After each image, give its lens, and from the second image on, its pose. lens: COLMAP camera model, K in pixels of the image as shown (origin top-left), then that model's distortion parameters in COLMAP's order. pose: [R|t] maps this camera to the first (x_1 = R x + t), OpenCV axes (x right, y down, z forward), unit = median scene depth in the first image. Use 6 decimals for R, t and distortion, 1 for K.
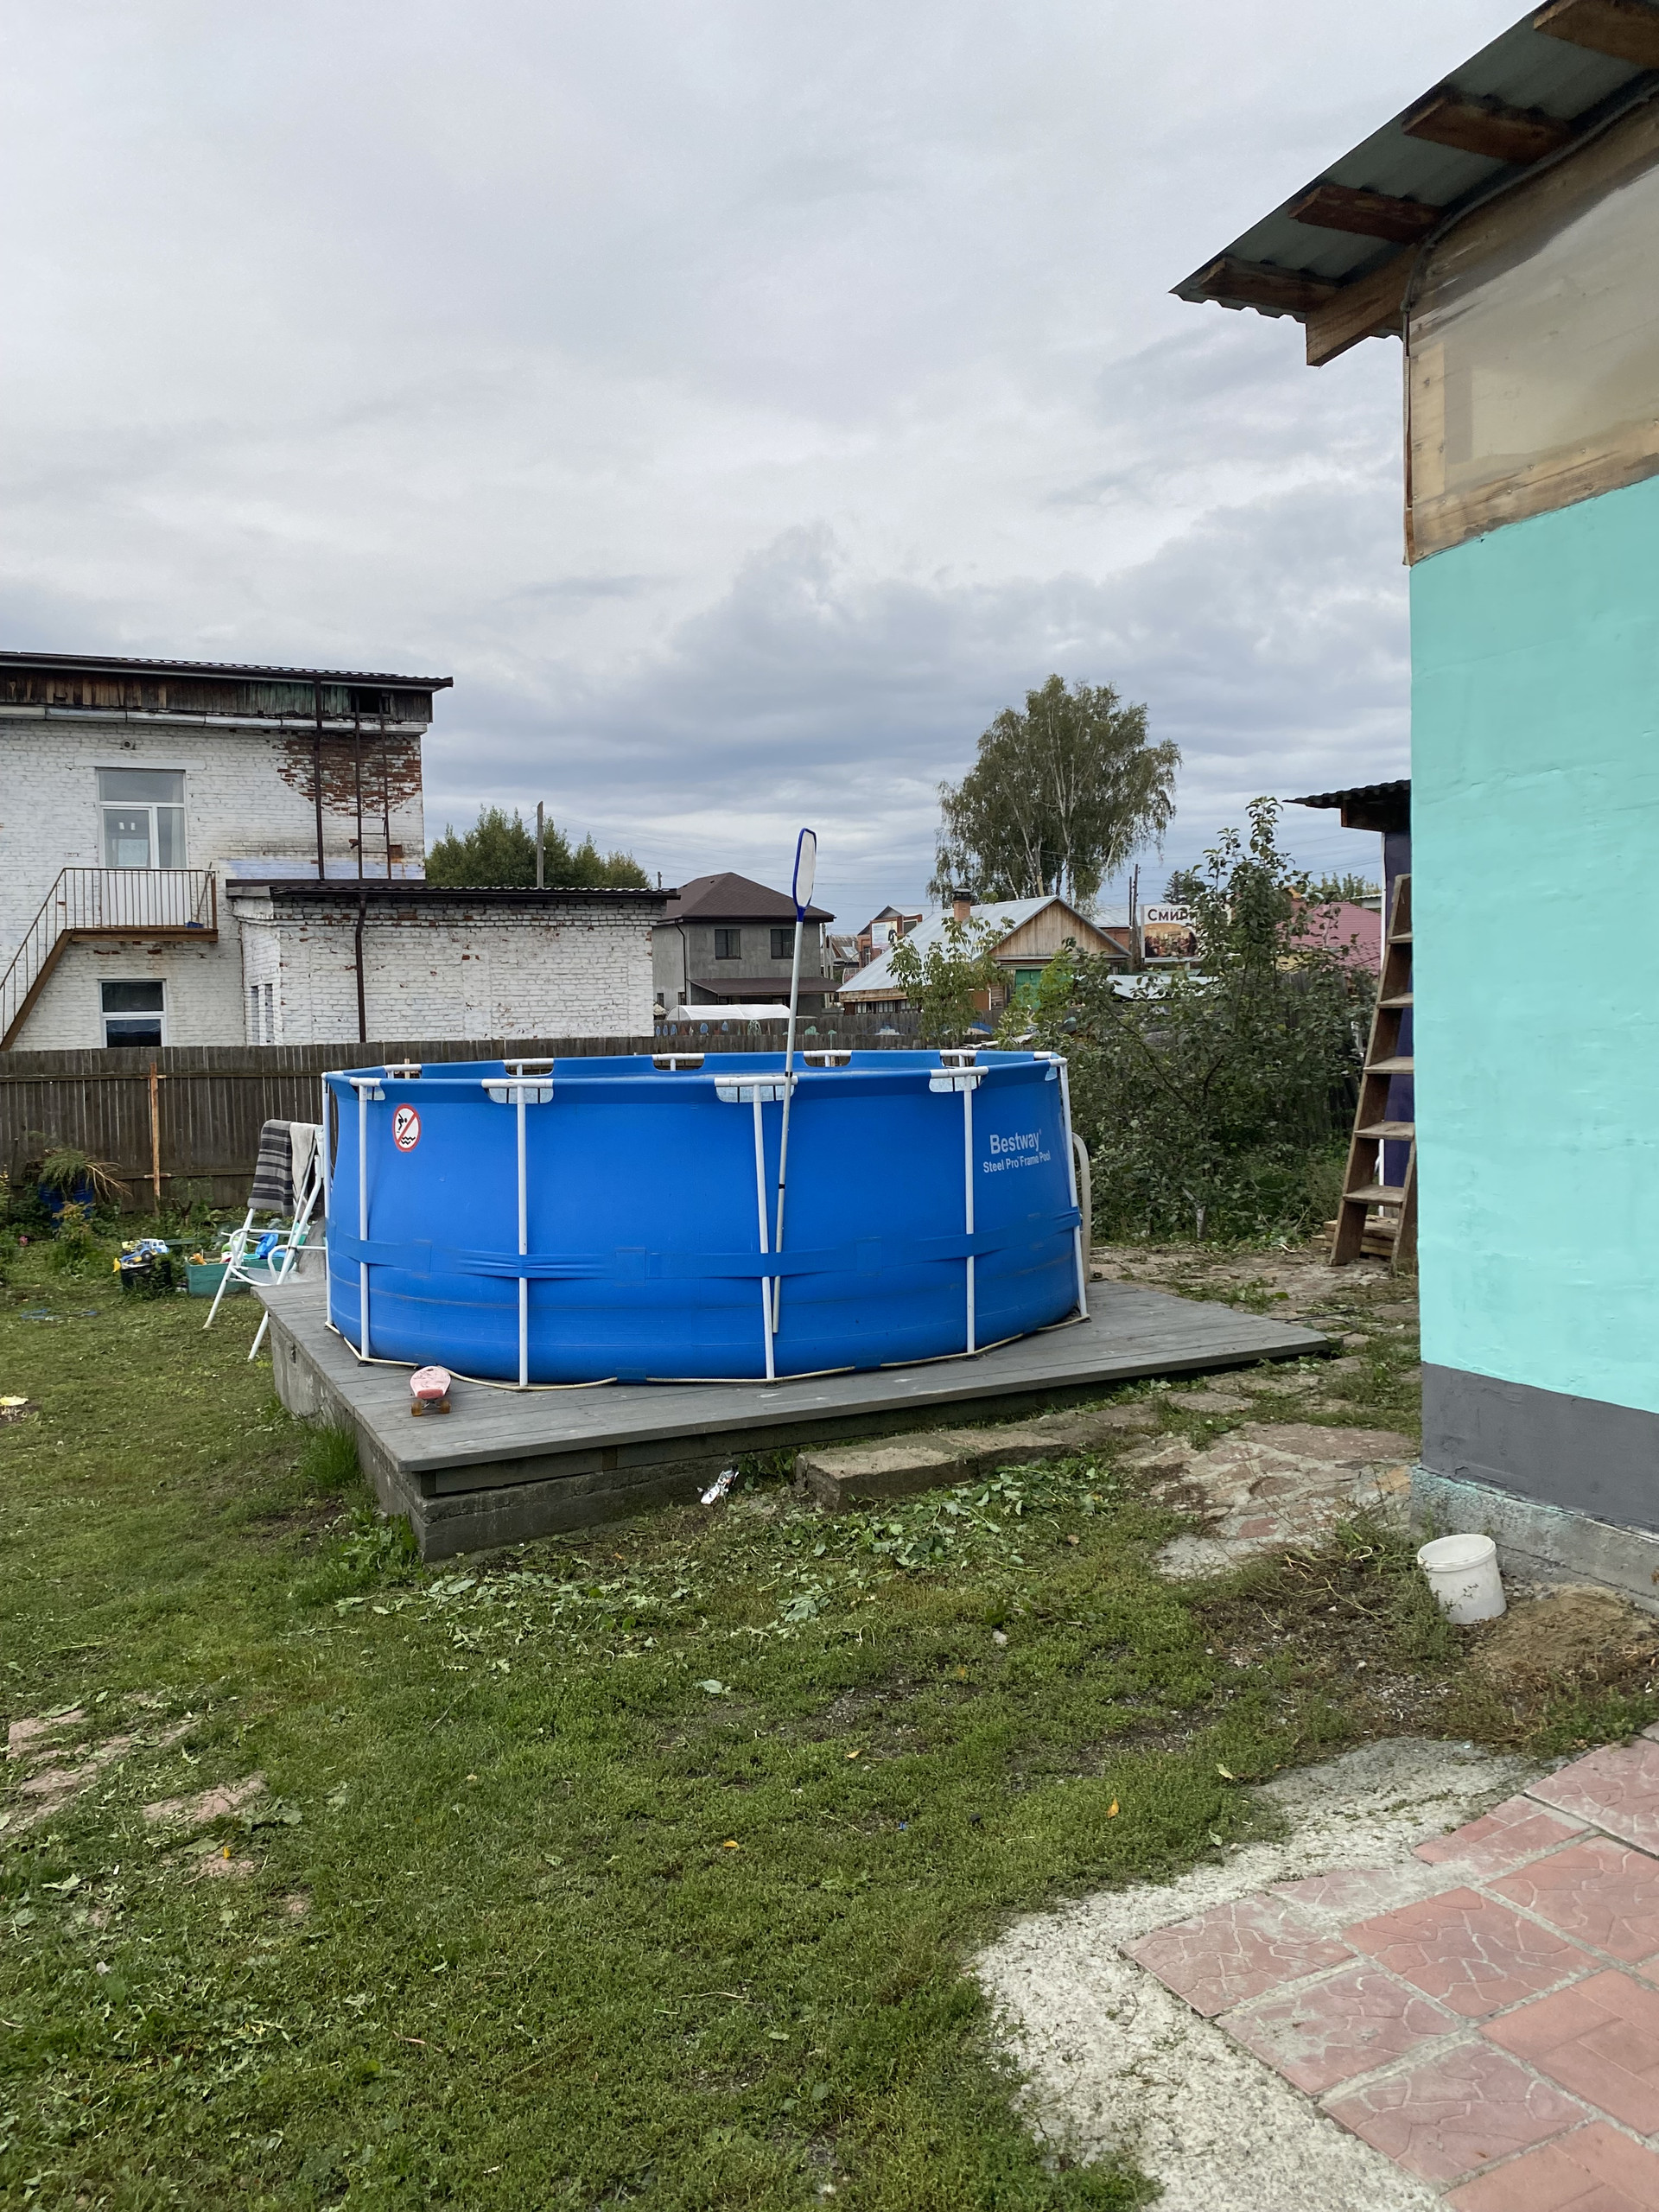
lens RADIAL K [[1640.6, 0, 783.0], [0, 1640.6, 1098.0], [0, 0, 1]] dist [0.007472, -0.007403]
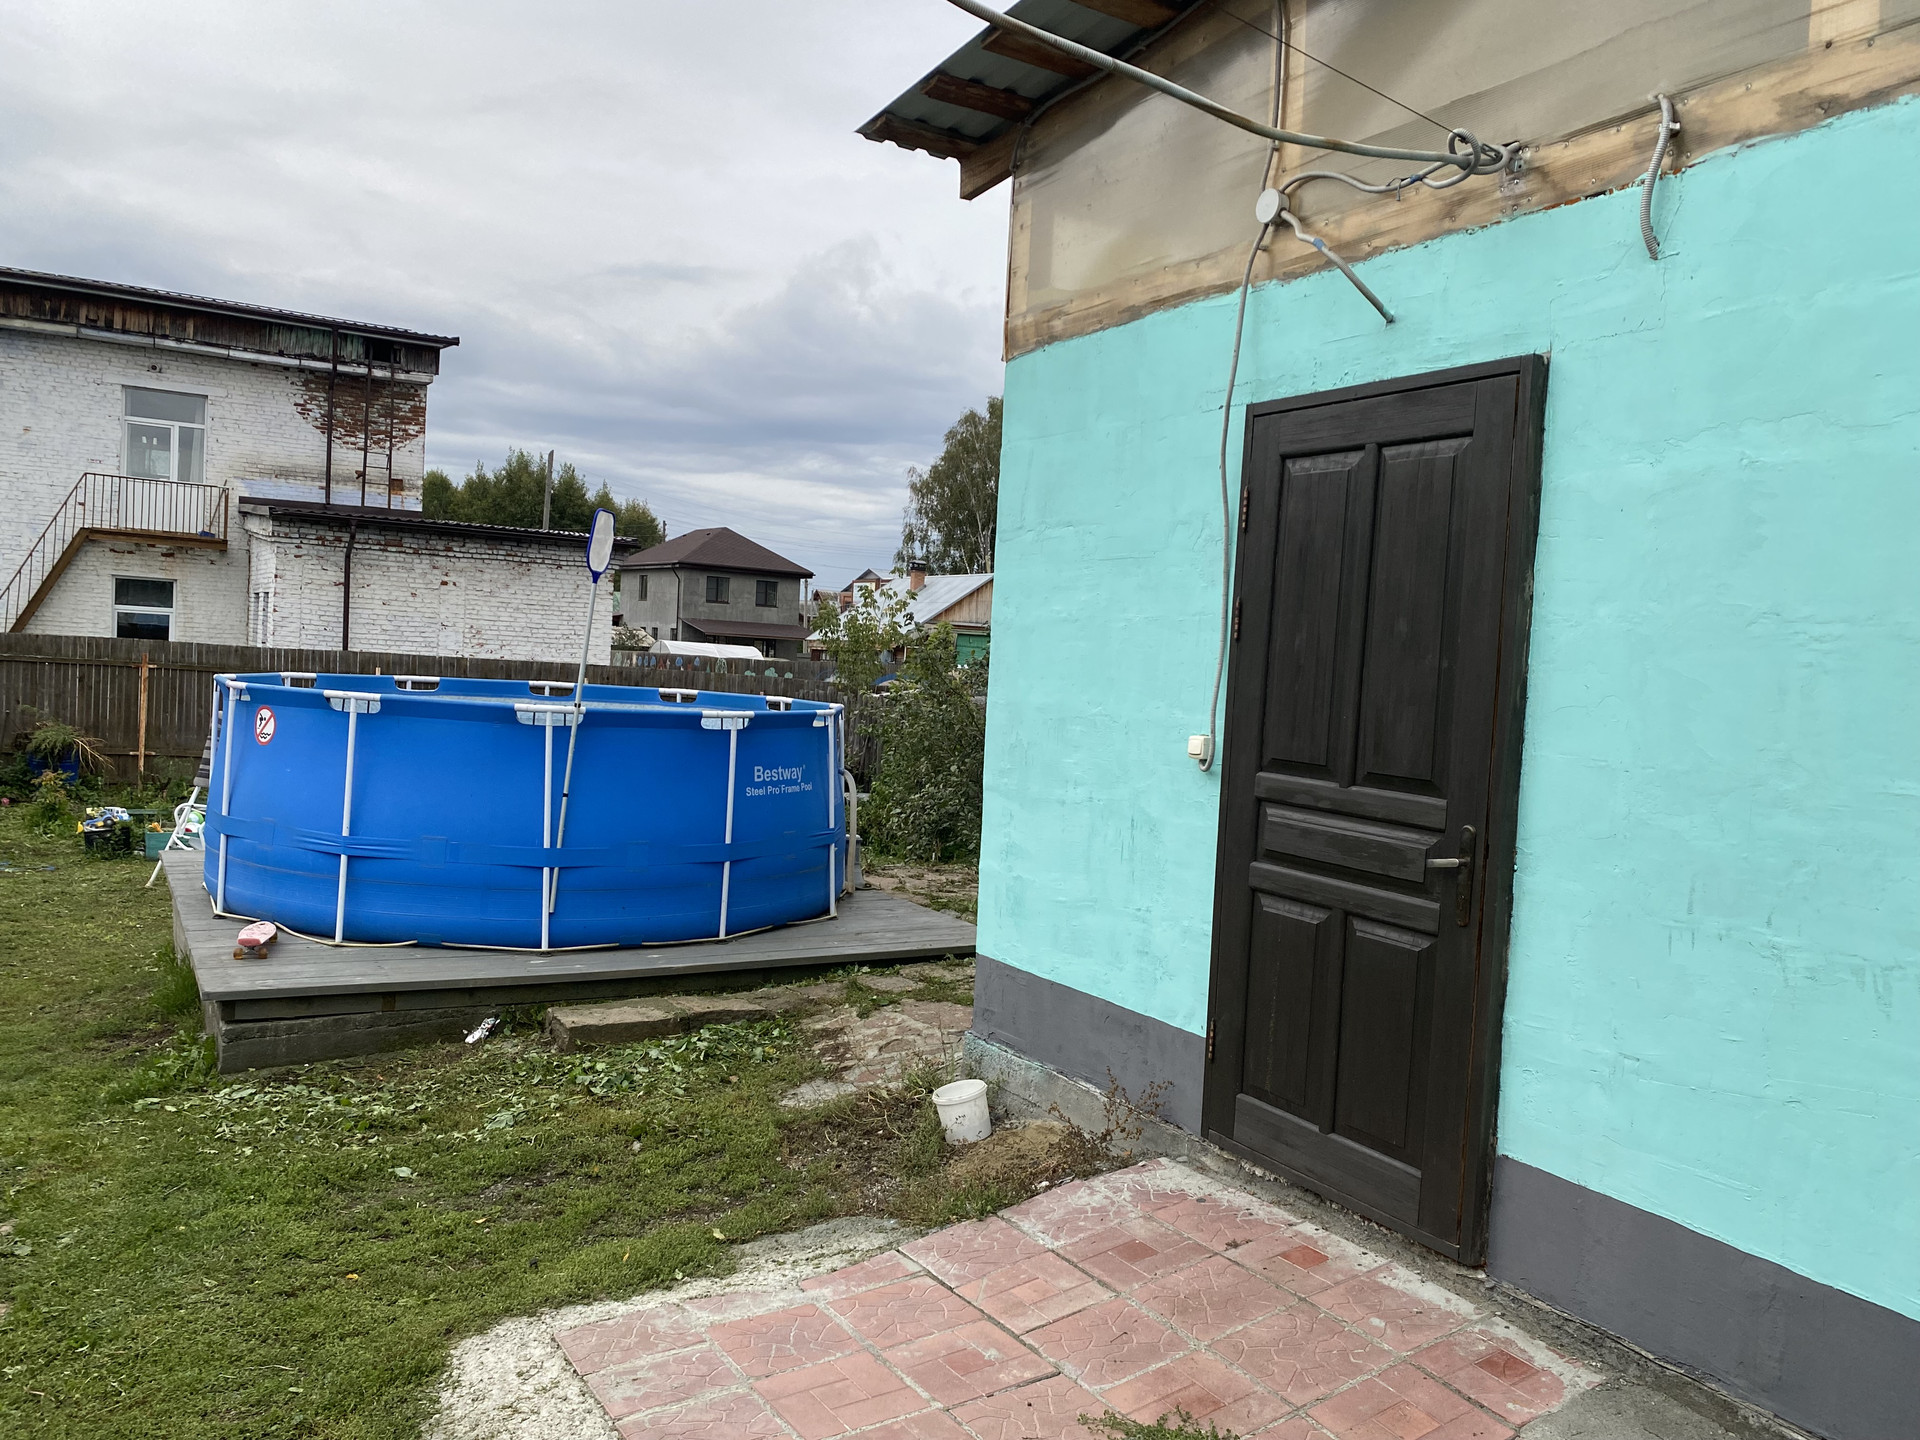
lens RADIAL K [[1425.5, 0, 924.5], [0, 1425.5, 751.6], [0, 0, 1]] dist [-0.004806, 0.006505]
pose [[0.991449, 0.073928, 0.107530, 0.134634], [-0.075272, 0.997127, 0.008488, -0.007576], [-0.106594, -0.016509, 0.994166, -0.094725]]
